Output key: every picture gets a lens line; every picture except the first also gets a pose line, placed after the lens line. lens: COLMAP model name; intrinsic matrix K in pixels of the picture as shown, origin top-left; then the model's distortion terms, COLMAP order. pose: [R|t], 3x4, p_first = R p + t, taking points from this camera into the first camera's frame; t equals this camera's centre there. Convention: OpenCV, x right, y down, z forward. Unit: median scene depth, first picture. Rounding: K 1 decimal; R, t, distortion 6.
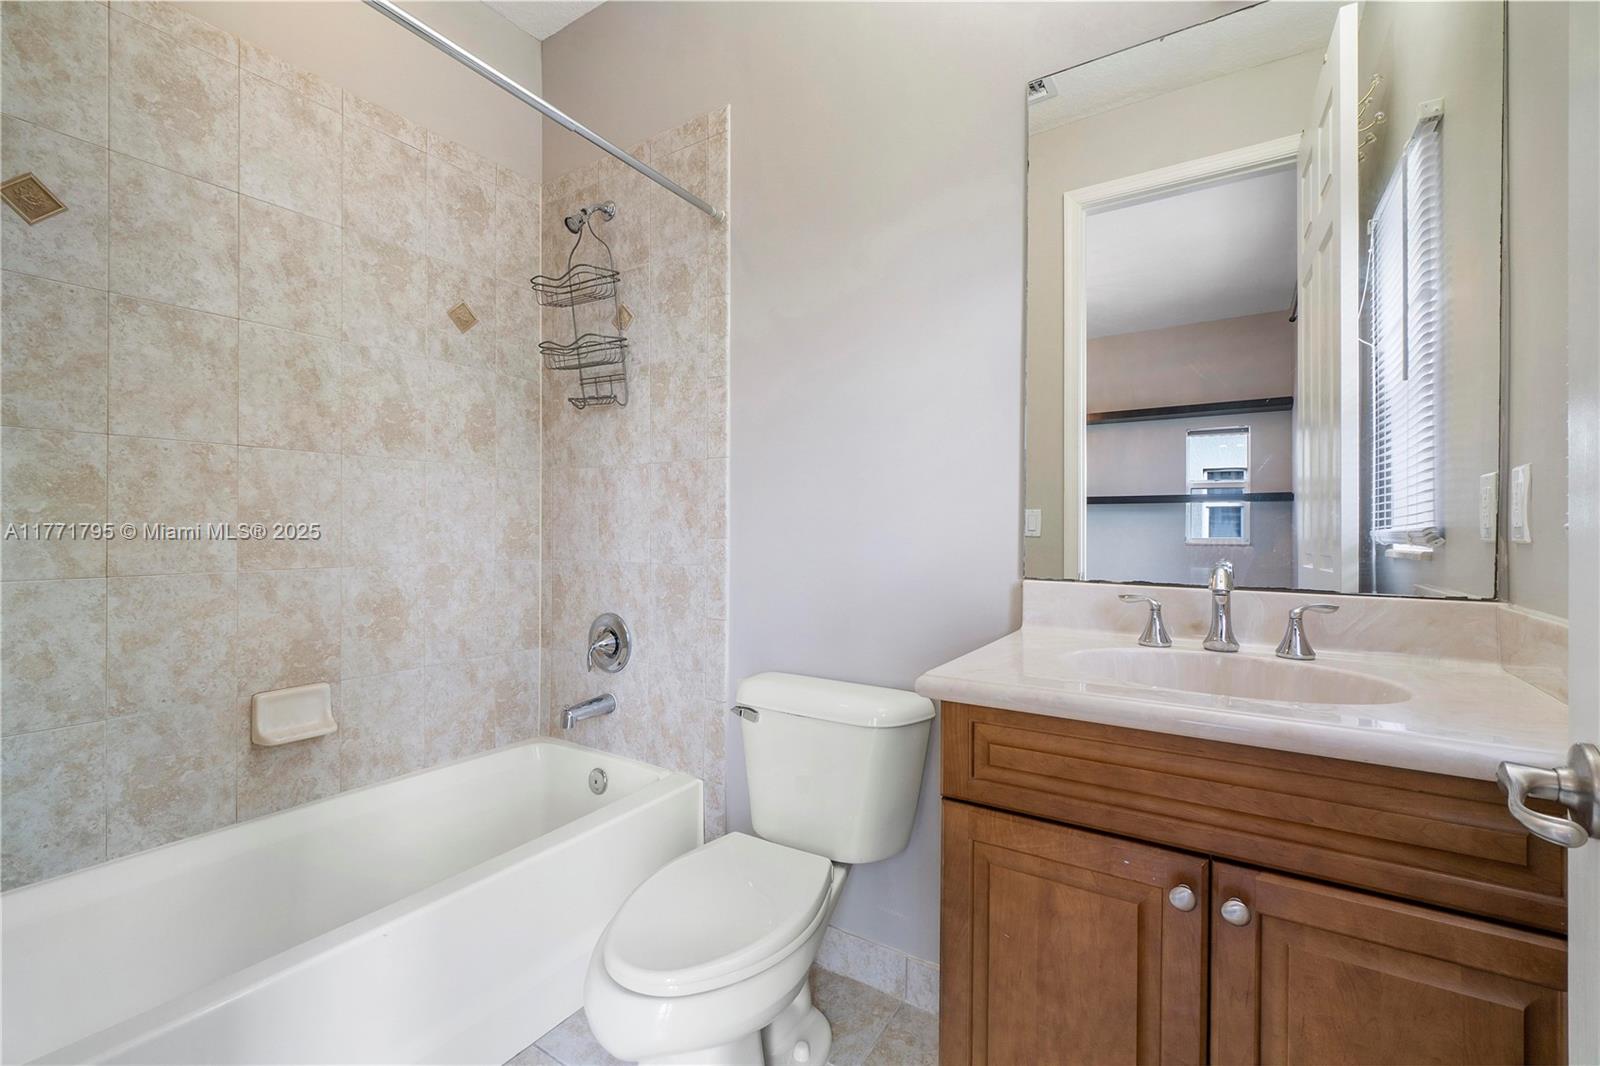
lens RADIAL K [[692.4, 0, 798.2], [0, 692.4, 533.9], [0, 0, 1]] dist [-0.003708, 0.000325]
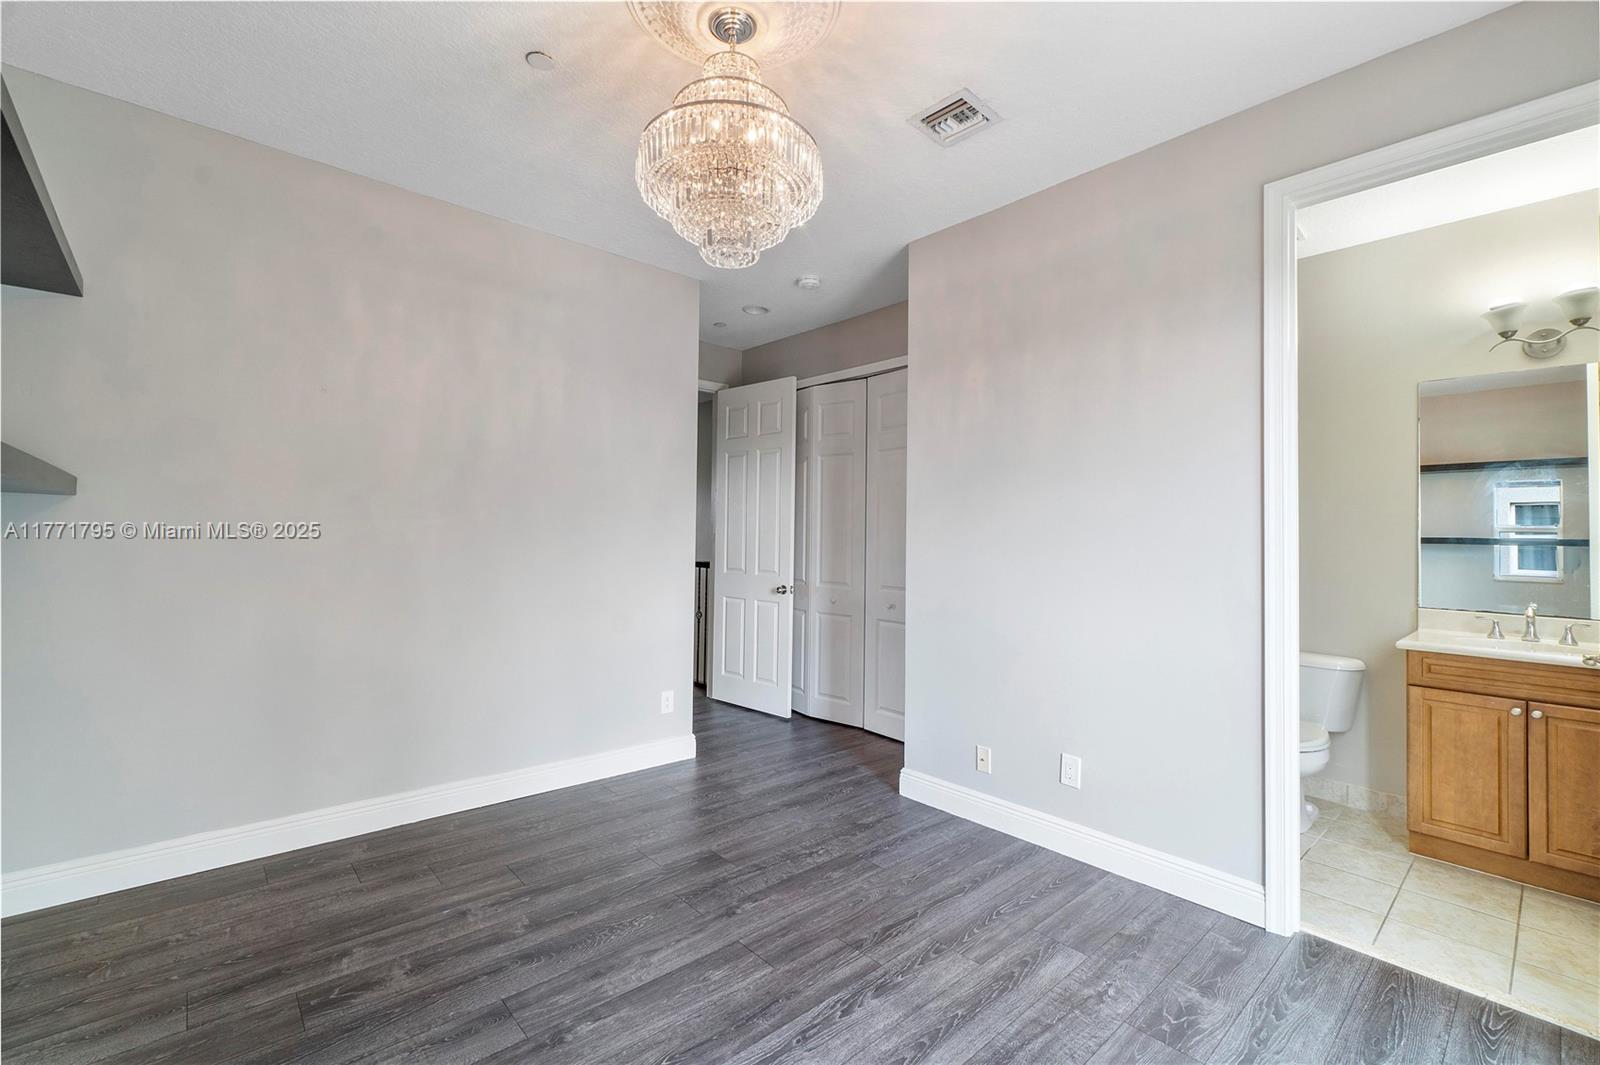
lens RADIAL K [[683.6, 0, 800.2], [0, 683.6, 521.4], [0, 0, 1]] dist [0.003204, -0.000046]
pose [[0.963669, 0.009026, -0.266948, -1.546725], [-0.017594, 0.999403, -0.029723, -0.170177], [0.266521, 0.033340, 0.963252, -2.555090]]
